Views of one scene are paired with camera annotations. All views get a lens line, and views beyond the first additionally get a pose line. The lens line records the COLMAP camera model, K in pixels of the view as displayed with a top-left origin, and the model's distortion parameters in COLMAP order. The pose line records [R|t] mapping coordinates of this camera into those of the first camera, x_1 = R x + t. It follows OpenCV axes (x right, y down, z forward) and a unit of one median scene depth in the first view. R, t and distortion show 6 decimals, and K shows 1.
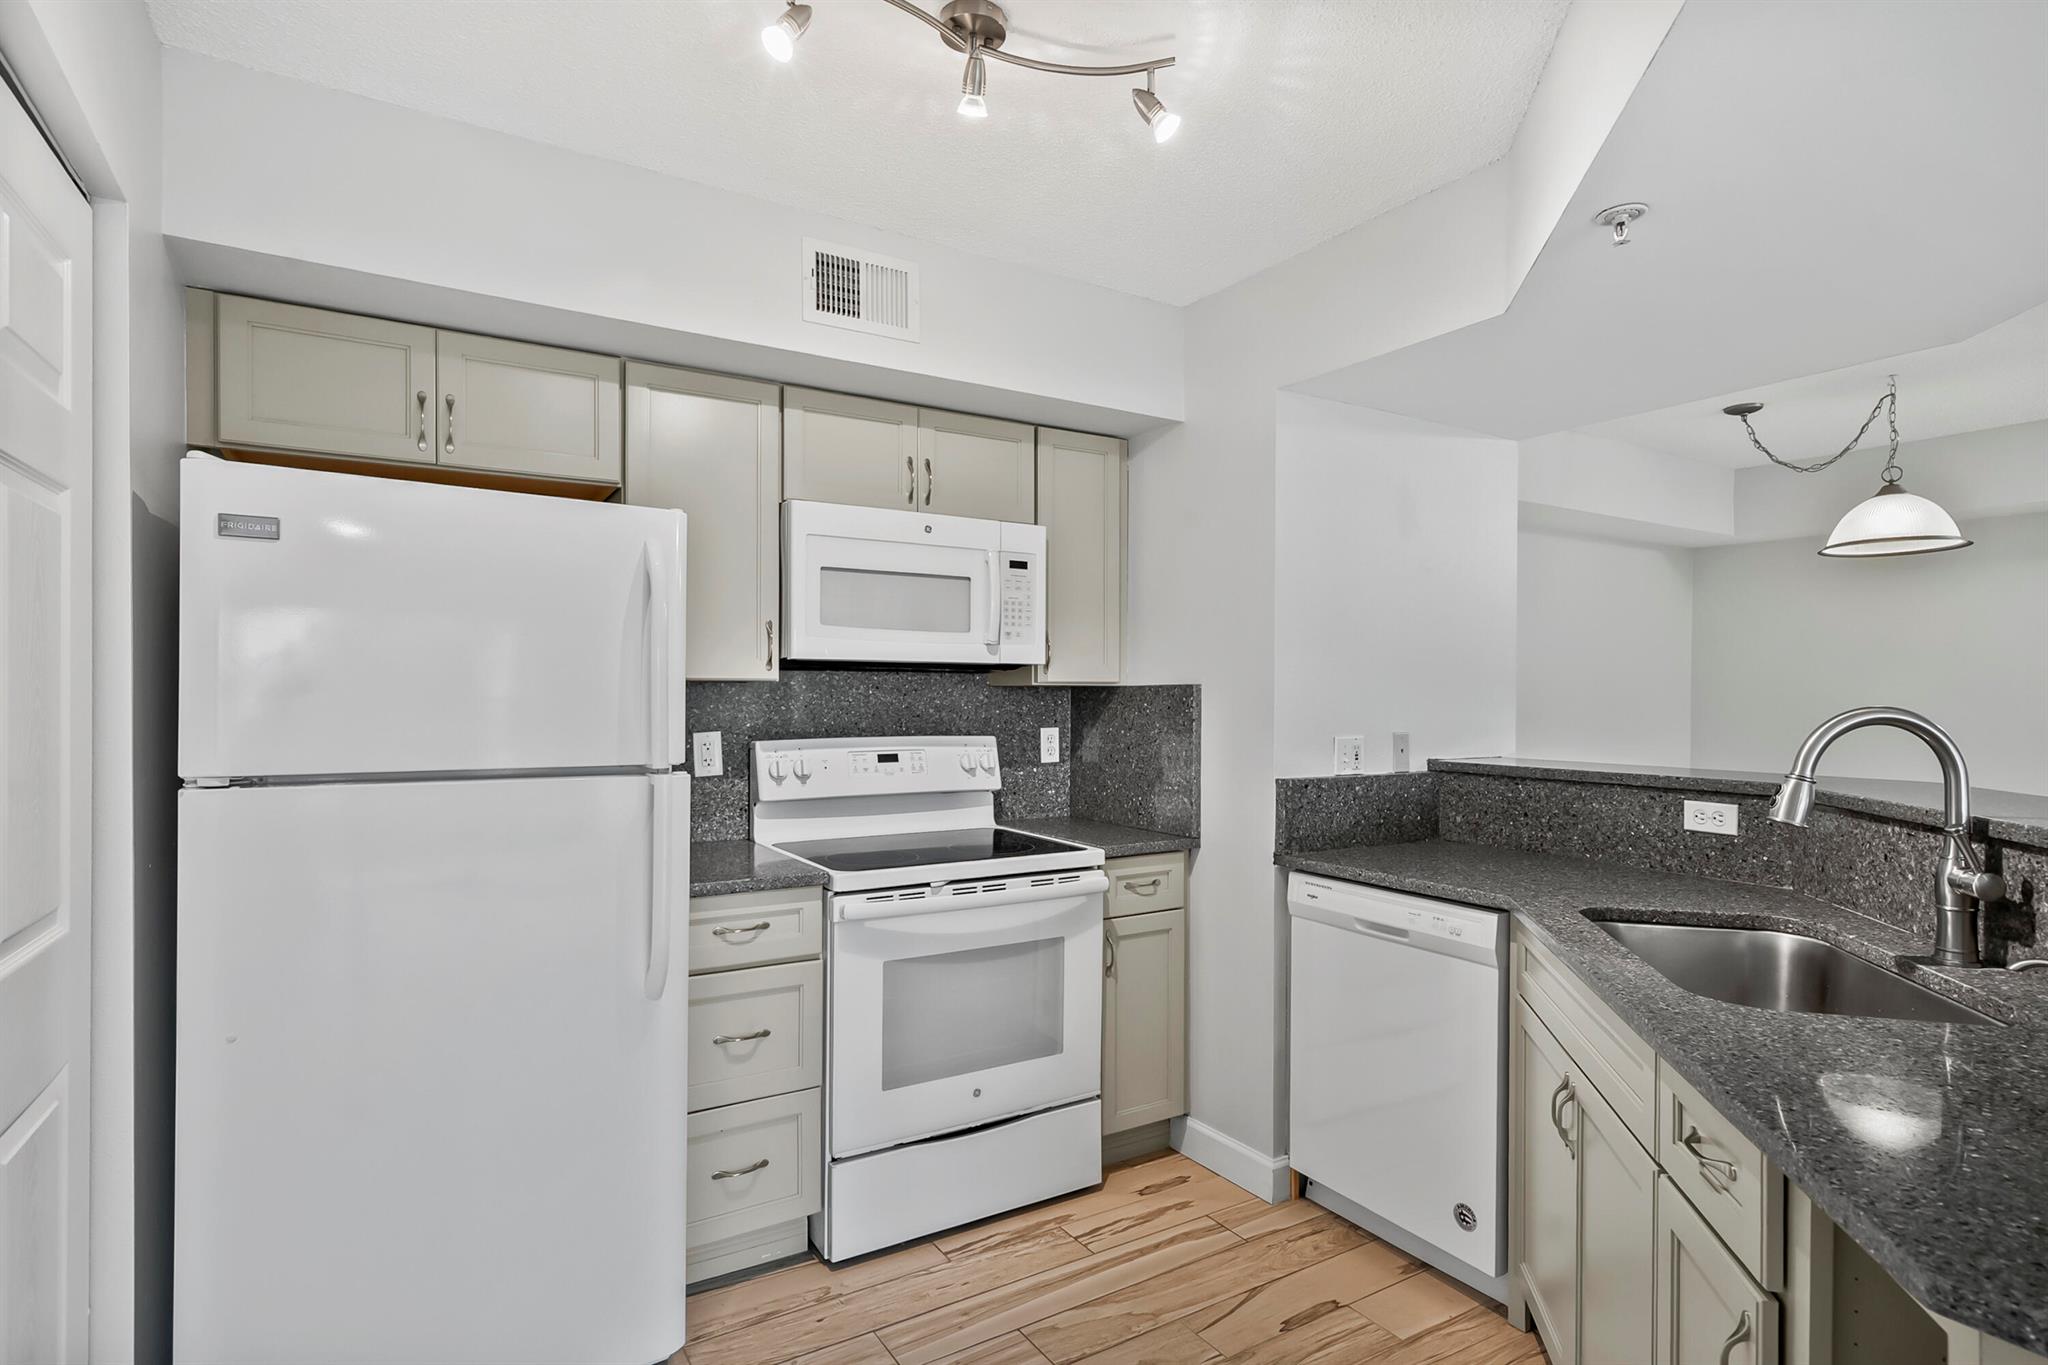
lens RADIAL K [[1037.4, 0, 1026.5], [0, 1037.4, 699.5], [0, 0, 1]] dist [-0.006171, -0.000112]
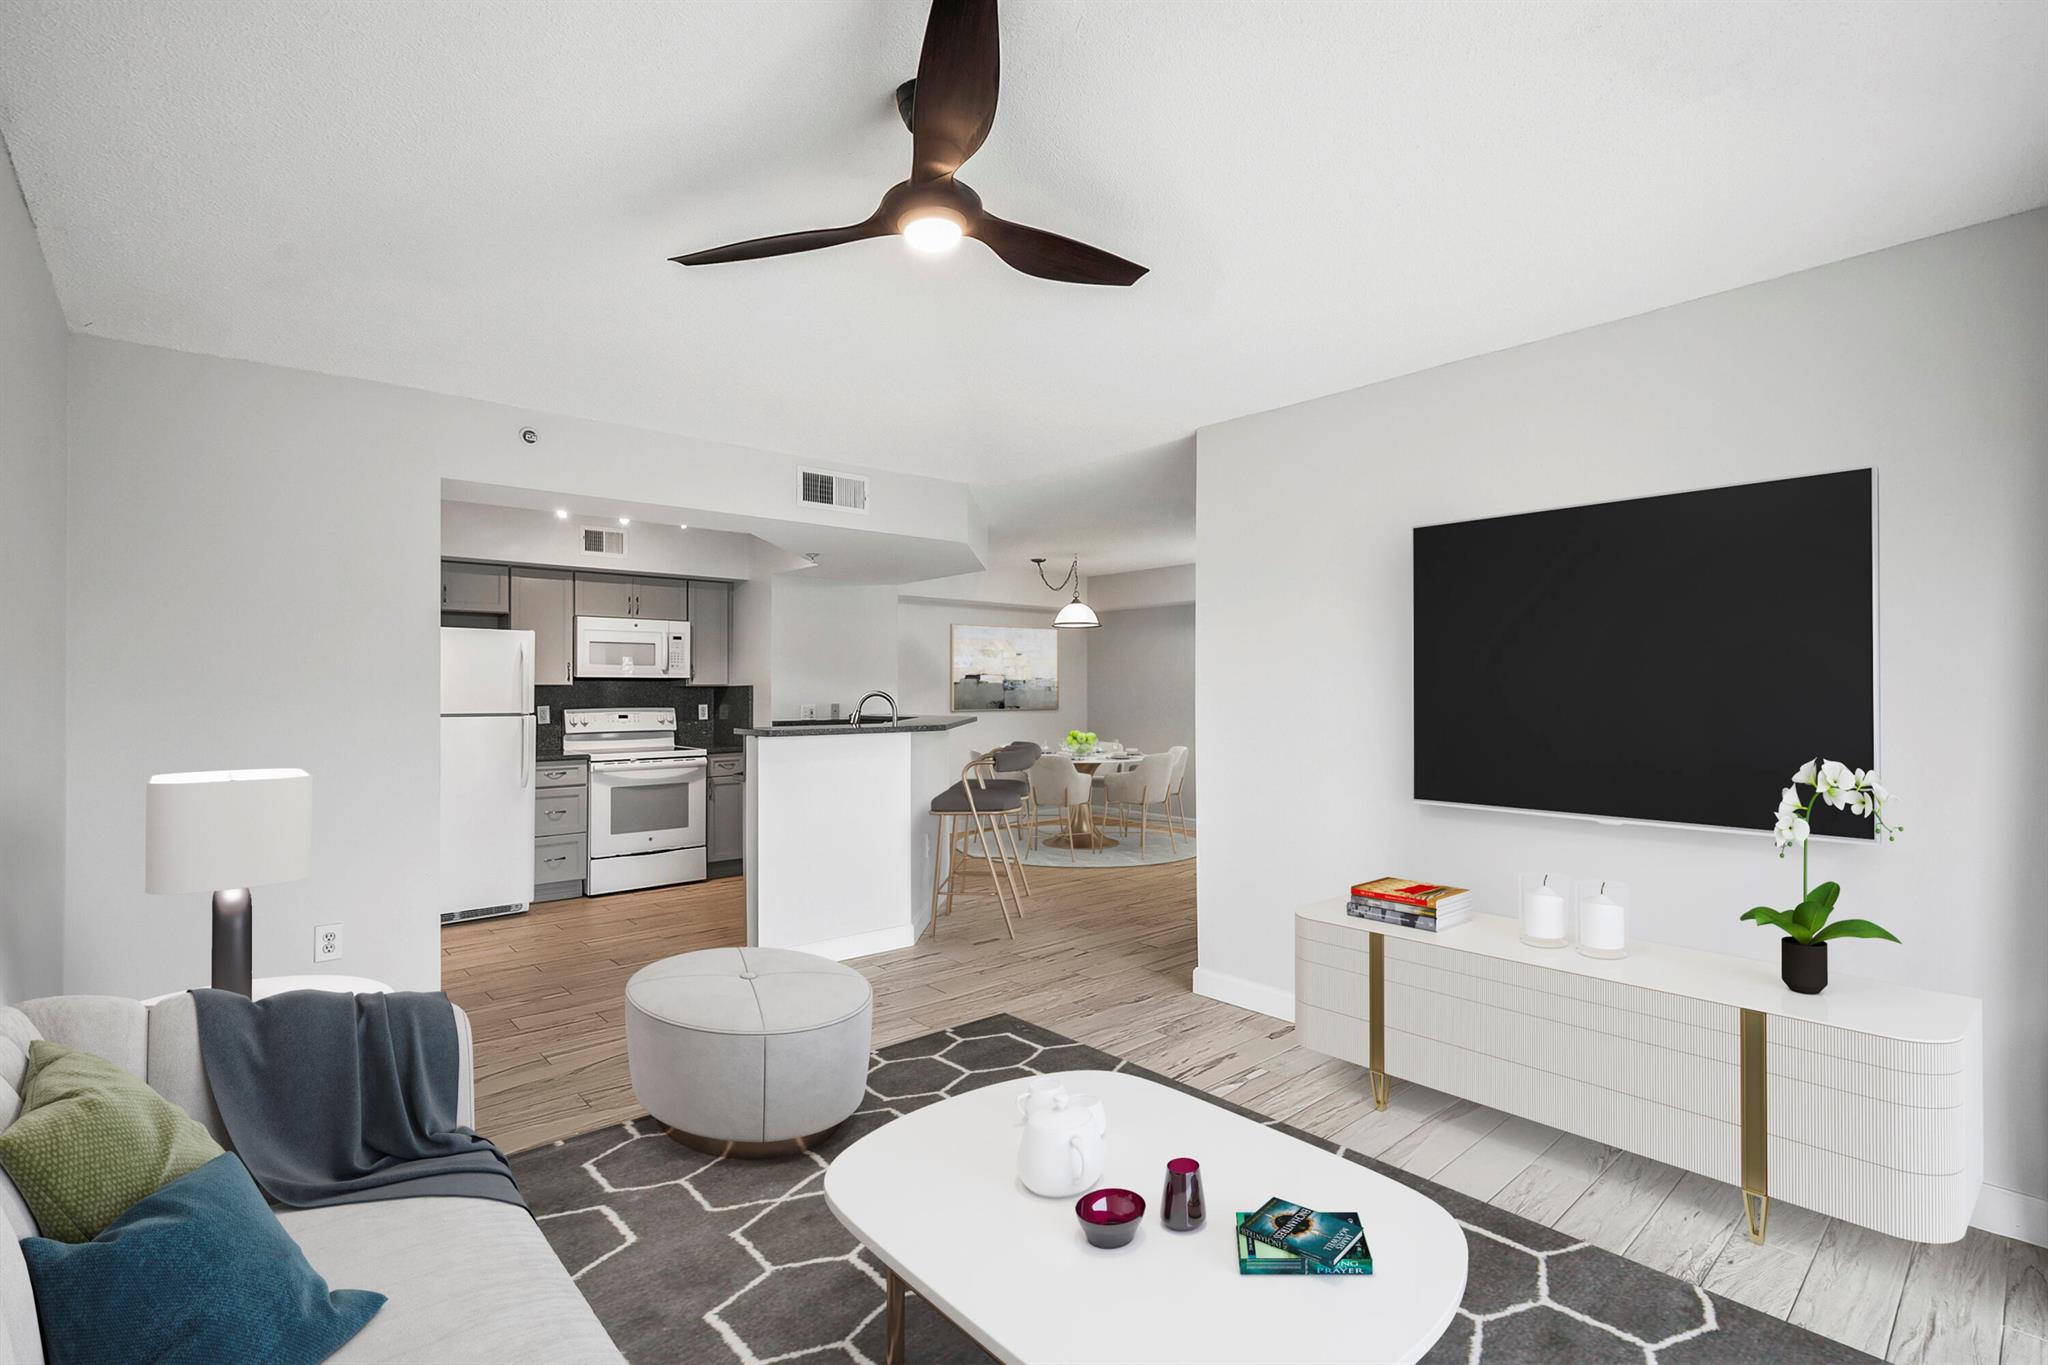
lens RADIAL K [[928.9, 0, 1012.6], [0, 928.9, 674.5], [0, 0, 1]] dist [0.000170, 0.002728]
pose [[0.987434, -0.005784, 0.157926, 0.466691], [0.009509, 0.999694, -0.022842, 0.017318], [-0.157745, 0.024056, 0.987187, -1.426446]]
